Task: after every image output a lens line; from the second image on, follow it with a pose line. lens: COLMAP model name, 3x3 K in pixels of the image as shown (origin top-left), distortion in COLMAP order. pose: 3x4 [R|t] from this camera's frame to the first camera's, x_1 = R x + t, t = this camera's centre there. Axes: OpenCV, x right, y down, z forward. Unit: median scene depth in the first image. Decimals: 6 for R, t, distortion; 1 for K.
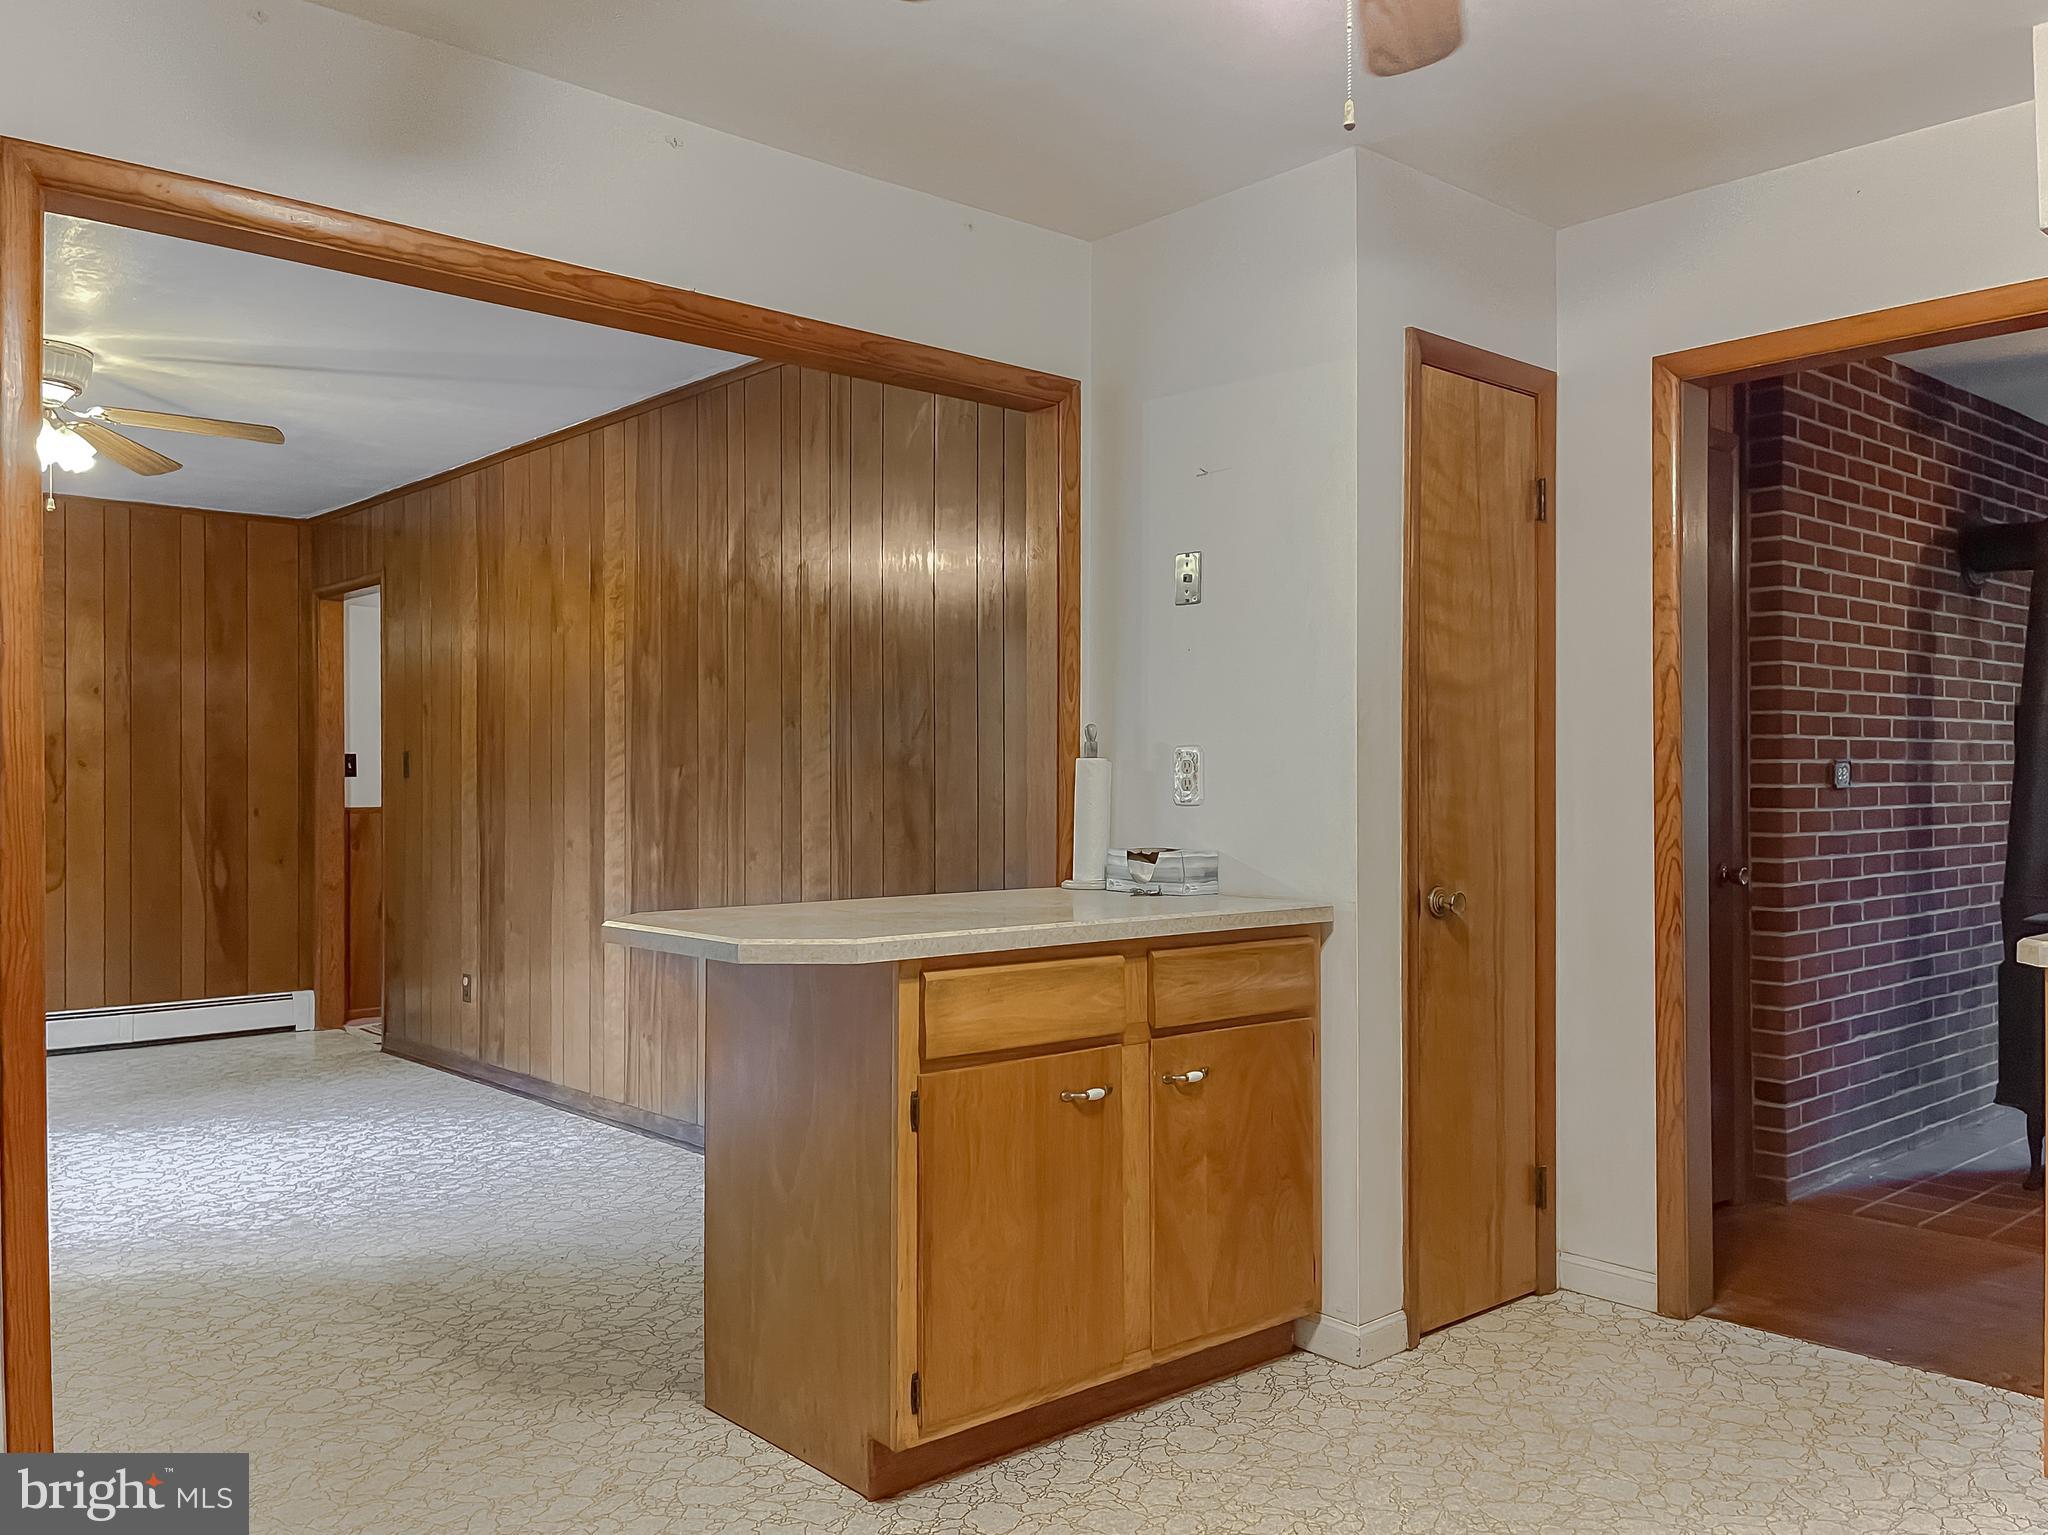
lens RADIAL K [[1602.4, 0, 1016.6], [0, 1602.4, 774.4], [0, 0, 1]] dist [0.053816, -0.040549]
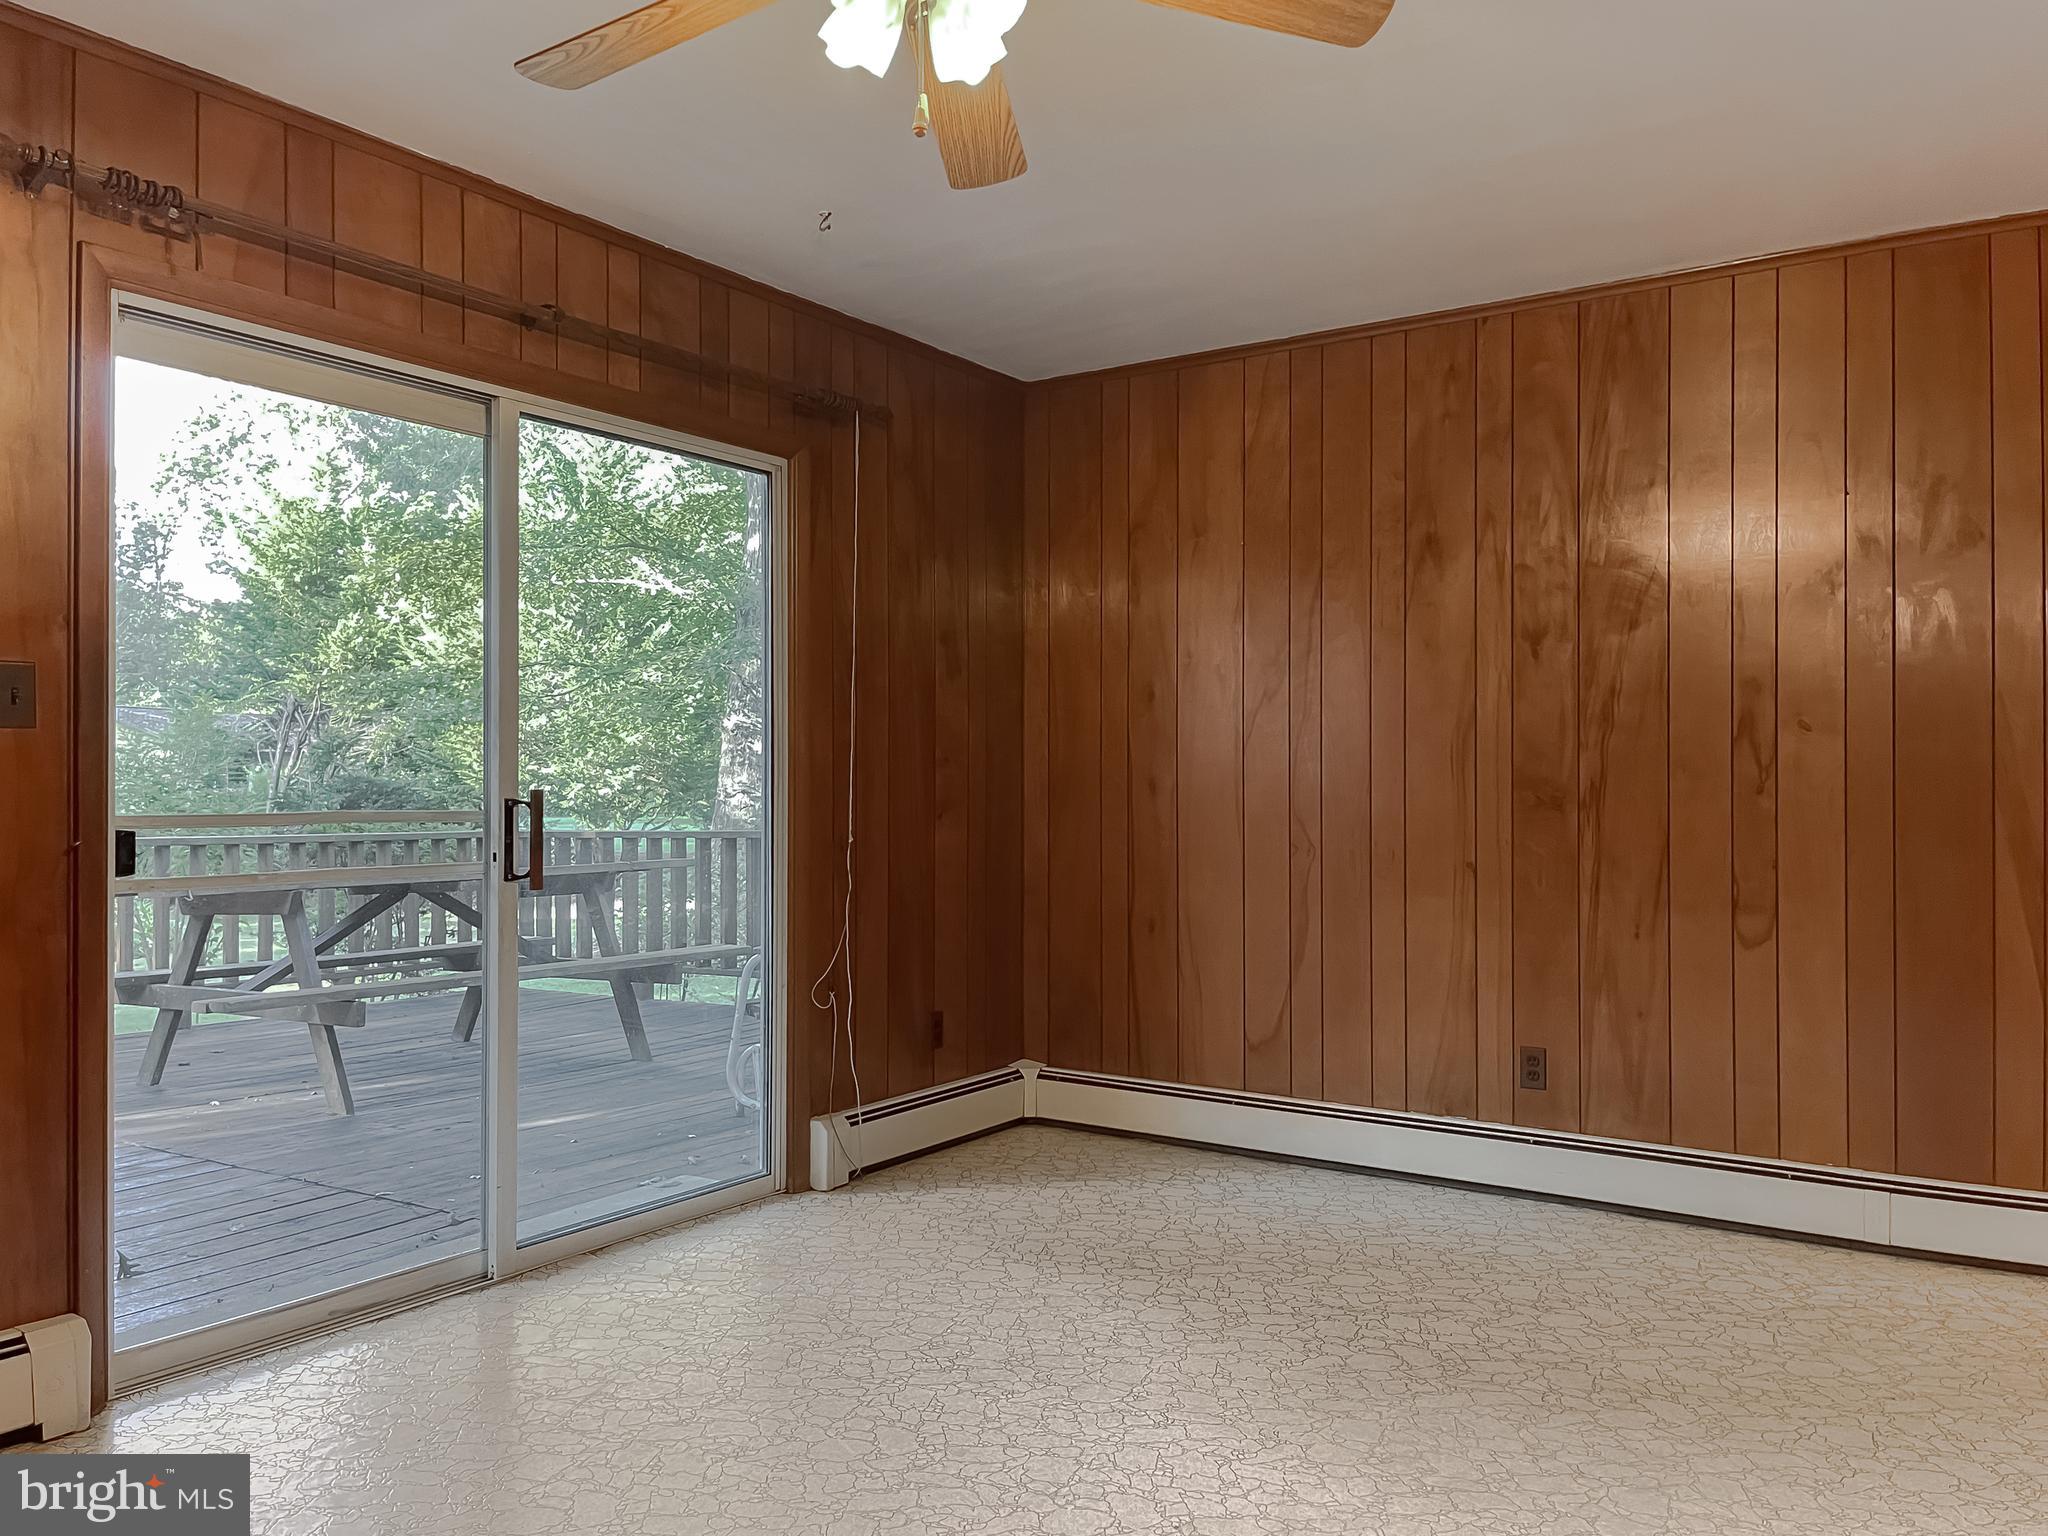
lens RADIAL K [[1599.1, 0, 1044.4], [0, 1599.1, 773.2], [0, 0, 1]] dist [0.082476, -0.108048]
pose [[0.259484, -0.004854, -0.965735, -0.168041], [0.001776, 0.999988, -0.004550, 0.019432], [0.965746, -0.000534, 0.259489, 0.980682]]
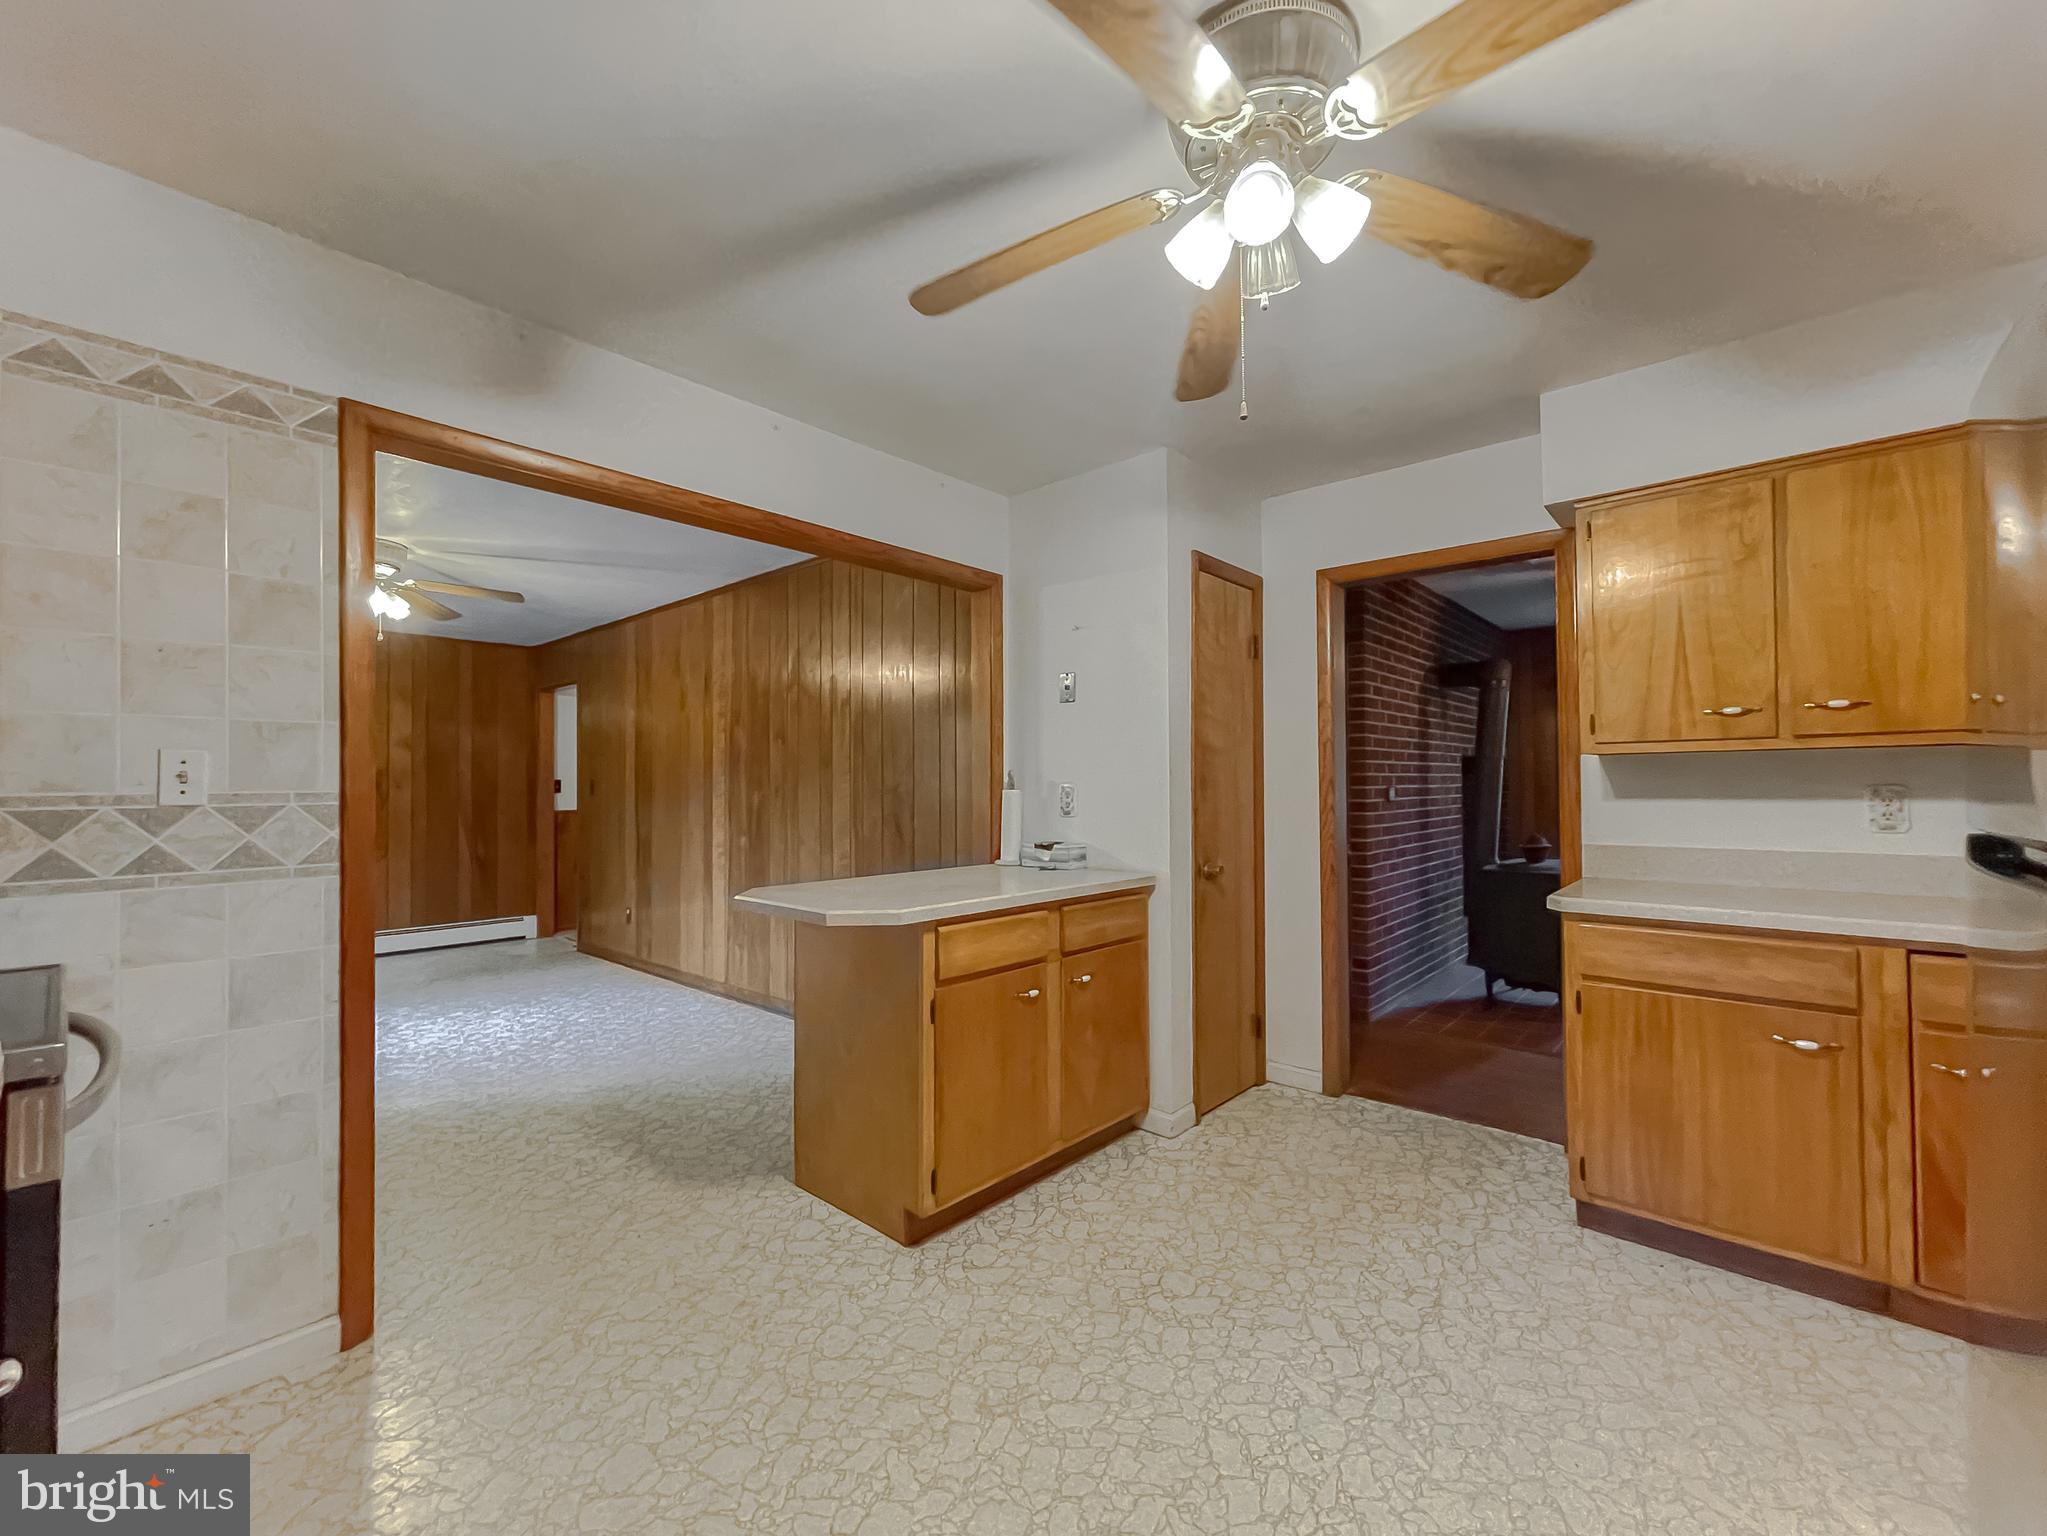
lens RADIAL K [[839.1, 0, 1007.0], [0, 839.1, 772.8], [0, 0, 1]] dist [-0.001736, -0.000303]
pose [[0.994279, -0.001471, 0.106805, -0.045993], [0.002793, 0.999921, -0.012230, -0.014412], [-0.106779, 0.012459, 0.994205, 0.077041]]
